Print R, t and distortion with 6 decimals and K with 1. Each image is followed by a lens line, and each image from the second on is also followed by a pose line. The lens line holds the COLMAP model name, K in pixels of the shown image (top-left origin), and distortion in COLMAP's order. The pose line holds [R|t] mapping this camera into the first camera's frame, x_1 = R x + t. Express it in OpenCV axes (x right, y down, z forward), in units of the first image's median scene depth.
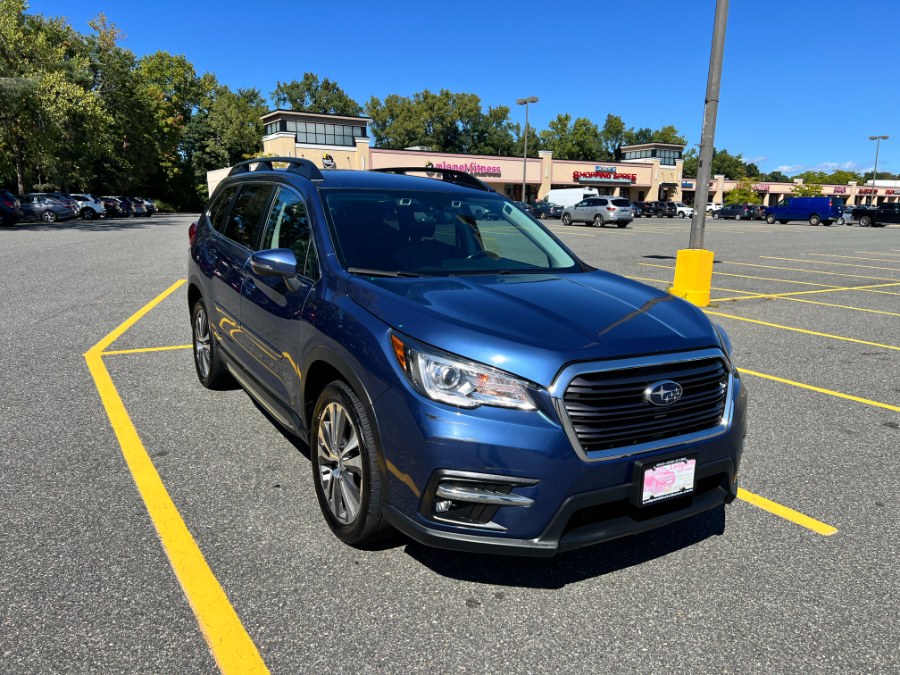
lens RADIAL K [[744.8, 0, 444.4], [0, 744.8, 332.1], [0, 0, 1]] dist [0.050647, -0.069484]
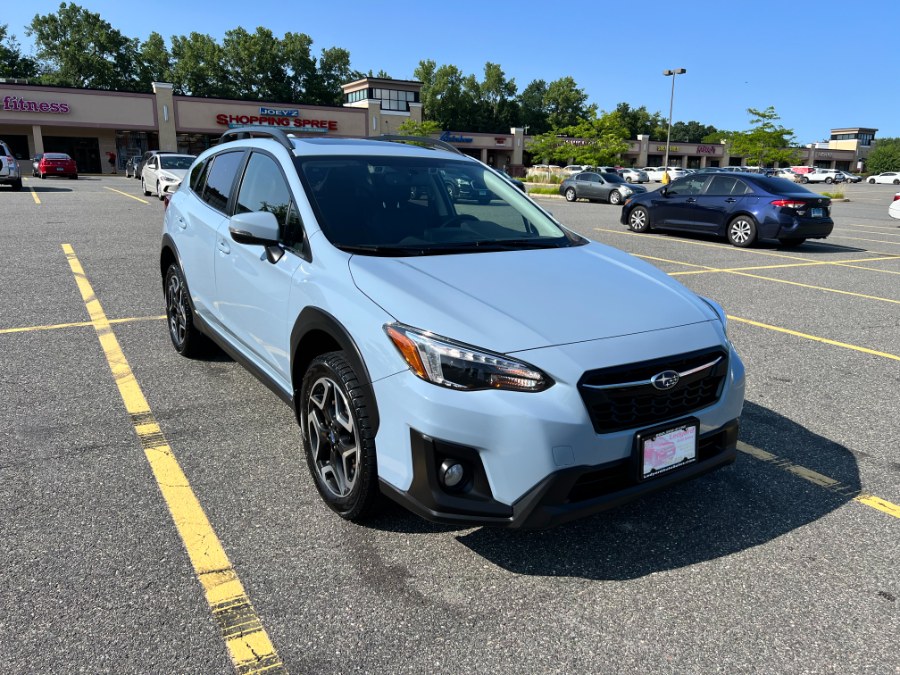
lens RADIAL K [[744.8, 0, 456.7], [0, 744.8, 306.2], [0, 0, 1]] dist [0.050647, -0.069484]
pose [[0.999858, 0.008177, -0.014703, 0.518753], [-0.008024, 0.999914, 0.010375, -0.054190], [0.014787, -0.010256, 0.999838, 0.371259]]
